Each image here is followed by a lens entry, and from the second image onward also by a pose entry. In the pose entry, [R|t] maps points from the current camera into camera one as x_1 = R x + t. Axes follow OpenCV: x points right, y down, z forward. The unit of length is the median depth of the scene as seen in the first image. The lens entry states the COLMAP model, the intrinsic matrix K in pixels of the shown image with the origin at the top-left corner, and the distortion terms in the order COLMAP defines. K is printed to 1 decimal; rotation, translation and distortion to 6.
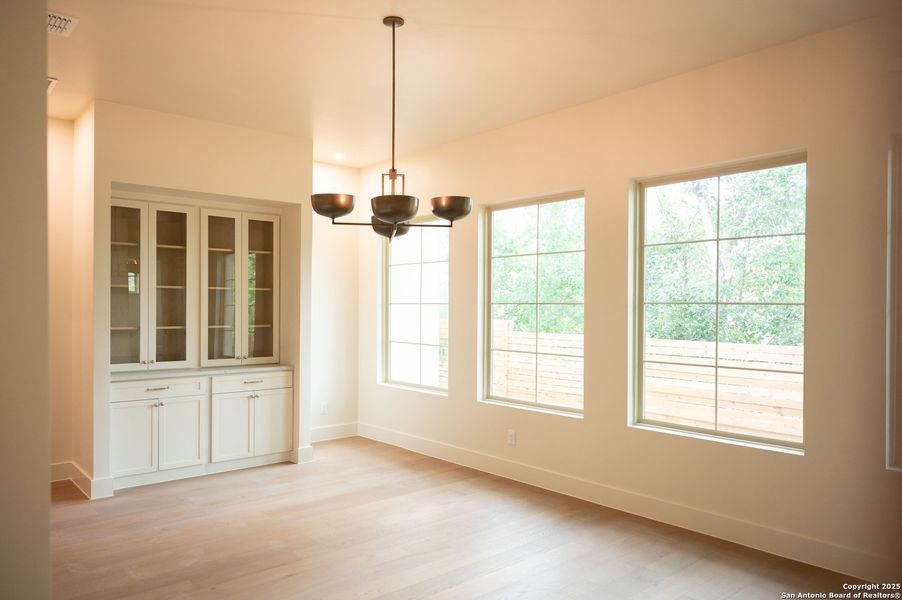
lens RADIAL K [[649.8, 0, 453.0], [0, 649.8, 293.9], [0, 0, 1]] dist [0.002586, 0.000495]
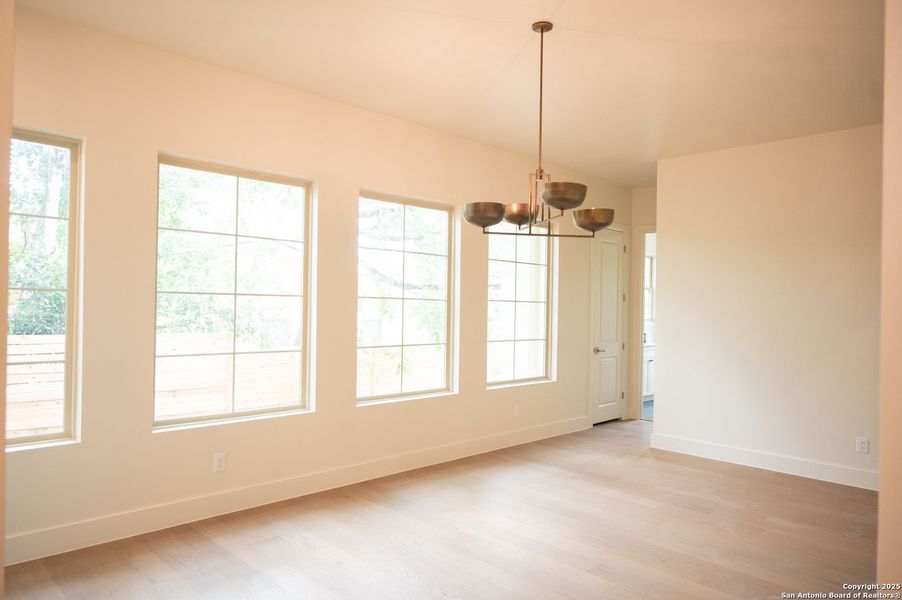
lens RADIAL K [[603.3, 0, 452.2], [0, 603.3, 304.8], [0, 0, 1]] dist [-0.003481, -0.001571]
pose [[-0.065900, -0.007355, 0.997799, -0.788366], [-0.037185, 0.999296, 0.004910, 0.014996], [-0.997133, -0.036780, -0.066127, 0.914531]]
